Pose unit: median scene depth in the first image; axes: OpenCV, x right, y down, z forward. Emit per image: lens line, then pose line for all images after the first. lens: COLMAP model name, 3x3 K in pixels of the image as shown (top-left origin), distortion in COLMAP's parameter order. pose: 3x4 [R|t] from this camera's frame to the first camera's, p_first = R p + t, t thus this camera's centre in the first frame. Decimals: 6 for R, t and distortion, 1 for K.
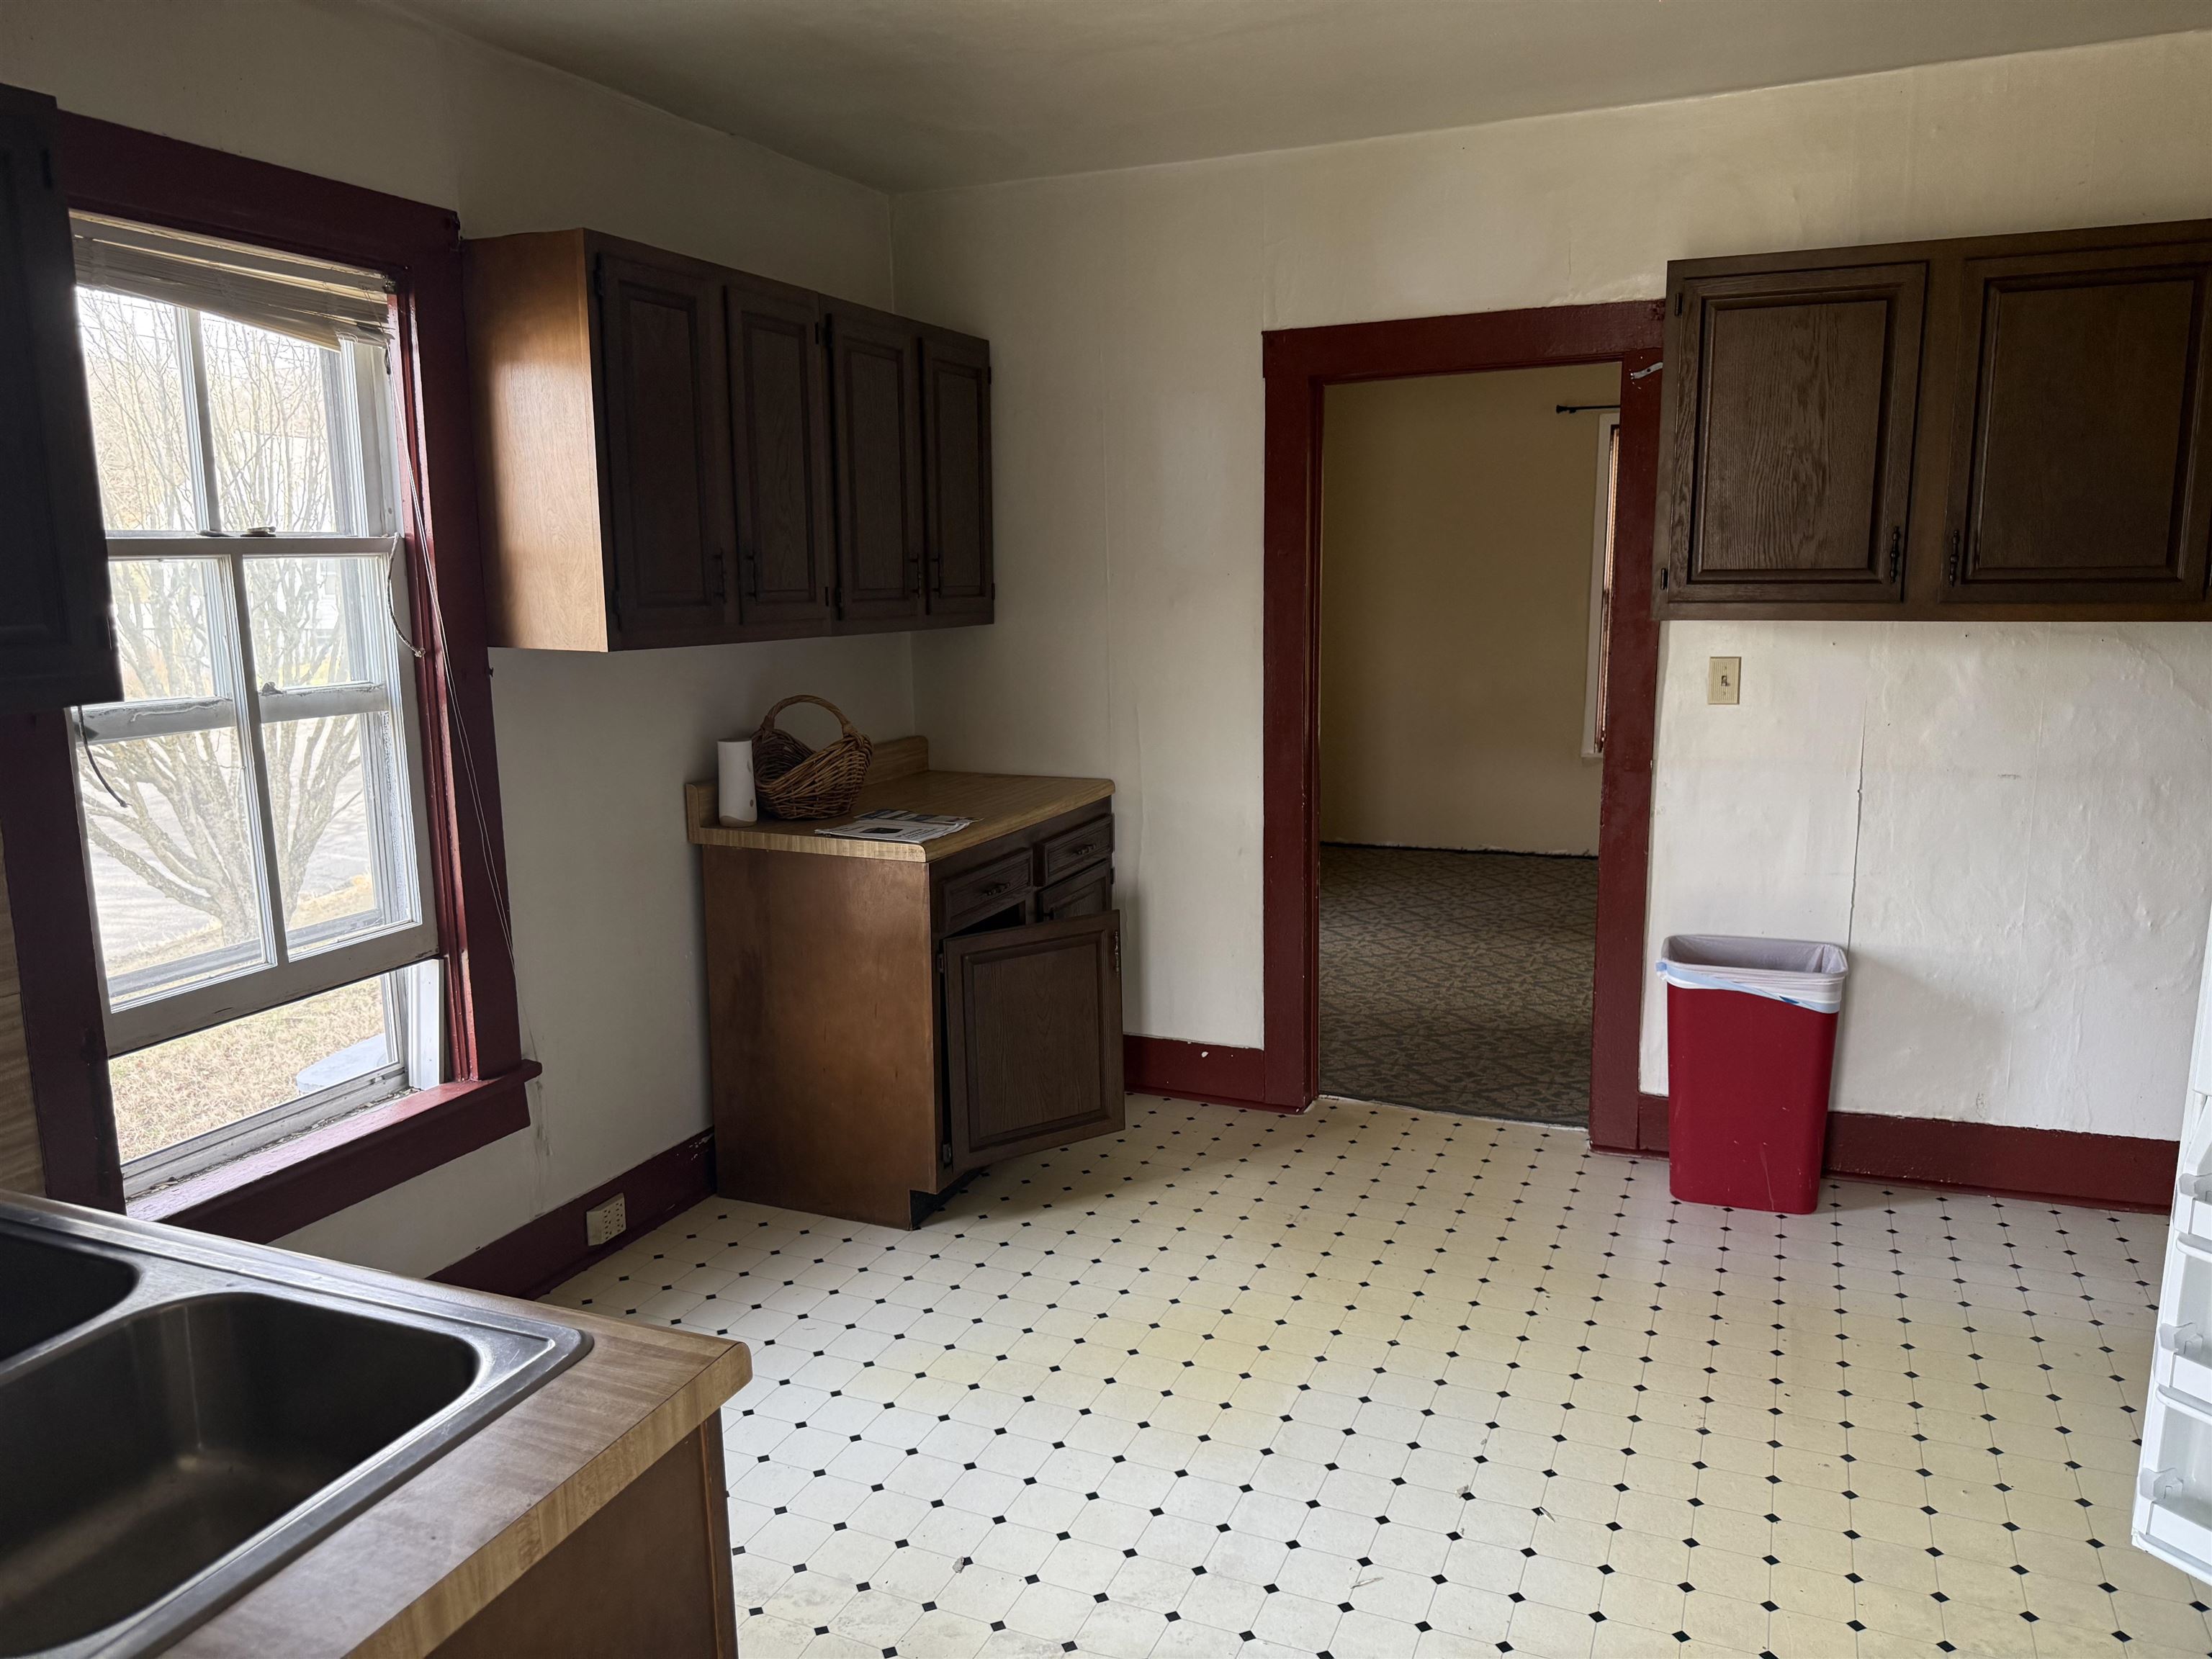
lens RADIAL K [[1560.5, 0, 1099.3], [0, 1560.5, 822.4], [0, 0, 1]] dist [0.031302, -0.039335]
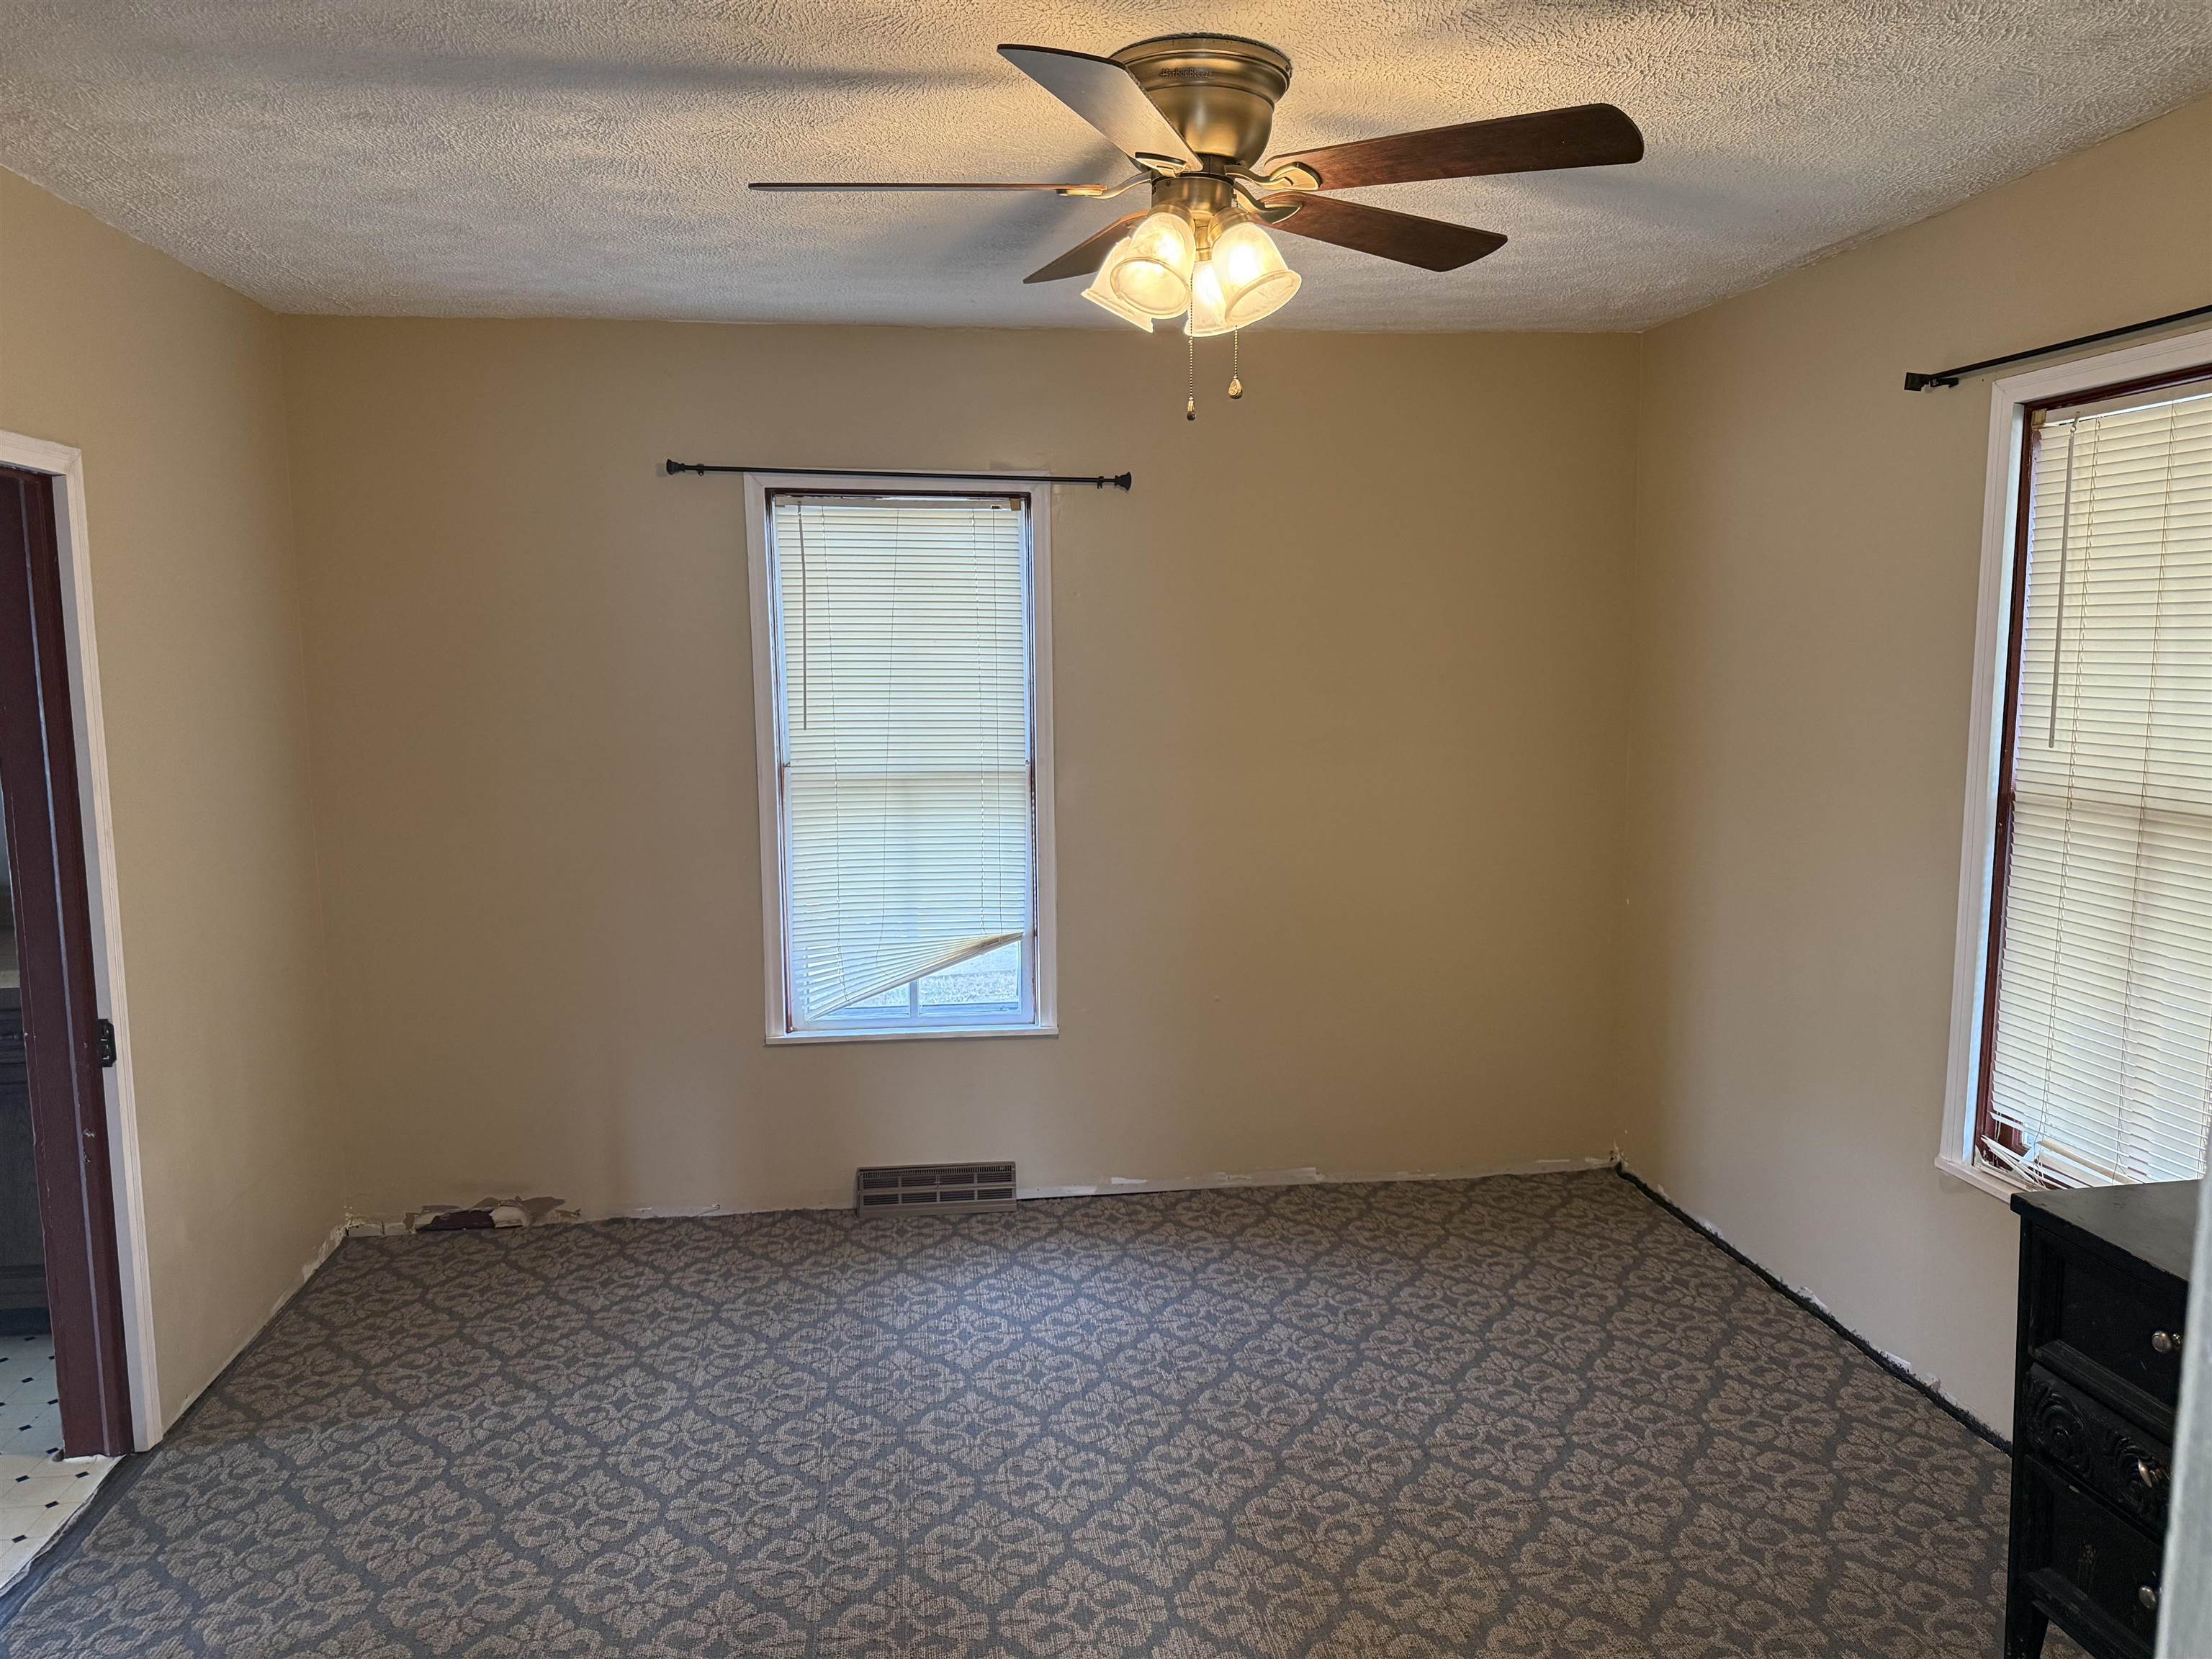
lens RADIAL K [[1560.5, 0, 1099.3], [0, 1560.5, 822.4], [0, 0, 1]] dist [0.031302, -0.039335]
pose [[0.508719, 0.109960, -0.853881, 0.849917], [-0.143879, 0.988720, 0.041604, -0.187397], [0.848825, 0.101691, 0.518802, 0.861810]]
